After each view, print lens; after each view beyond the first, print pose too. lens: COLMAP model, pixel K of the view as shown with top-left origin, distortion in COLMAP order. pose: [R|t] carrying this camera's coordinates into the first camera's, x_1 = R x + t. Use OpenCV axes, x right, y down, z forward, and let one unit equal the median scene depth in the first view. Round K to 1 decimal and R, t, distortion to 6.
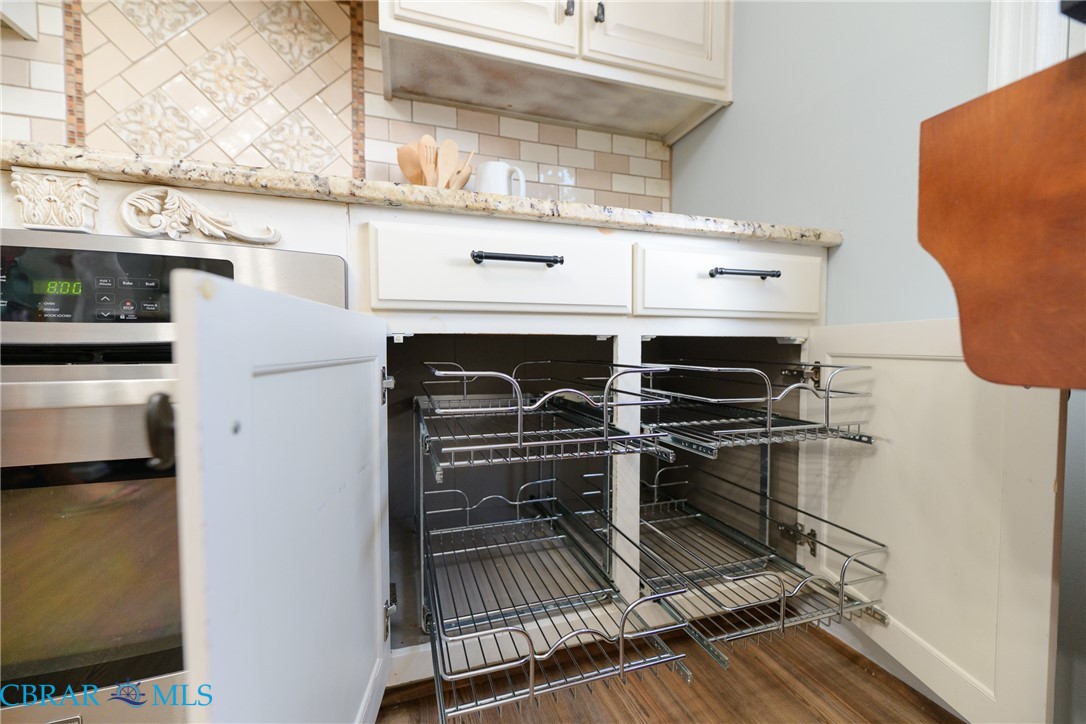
lens RADIAL K [[432.9, 0, 543.8], [0, 432.9, 368.4], [0, 0, 1]] dist [0.001476, -0.000146]
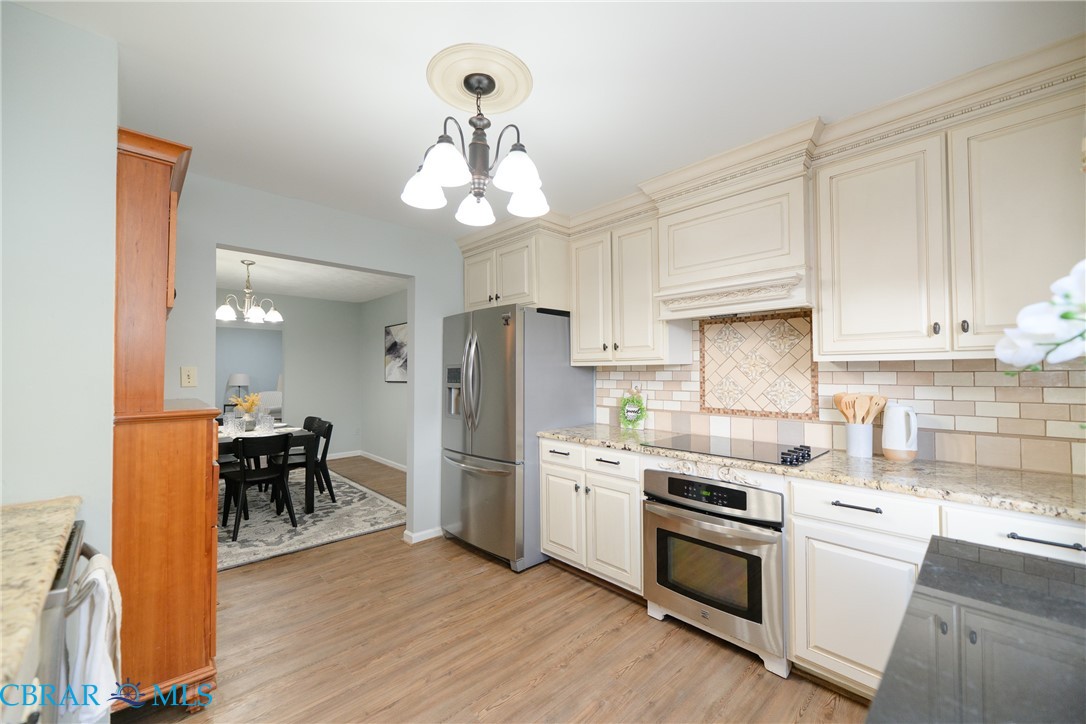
lens RADIAL K [[432.9, 0, 537.9], [0, 432.9, 359.0], [0, 0, 1]] dist [0.001476, -0.000146]
pose [[0.420259, -0.031447, -0.906859, 0.876847], [-0.036174, 0.998024, -0.051373, -0.564622], [0.906683, 0.054395, 0.418291, -0.996063]]
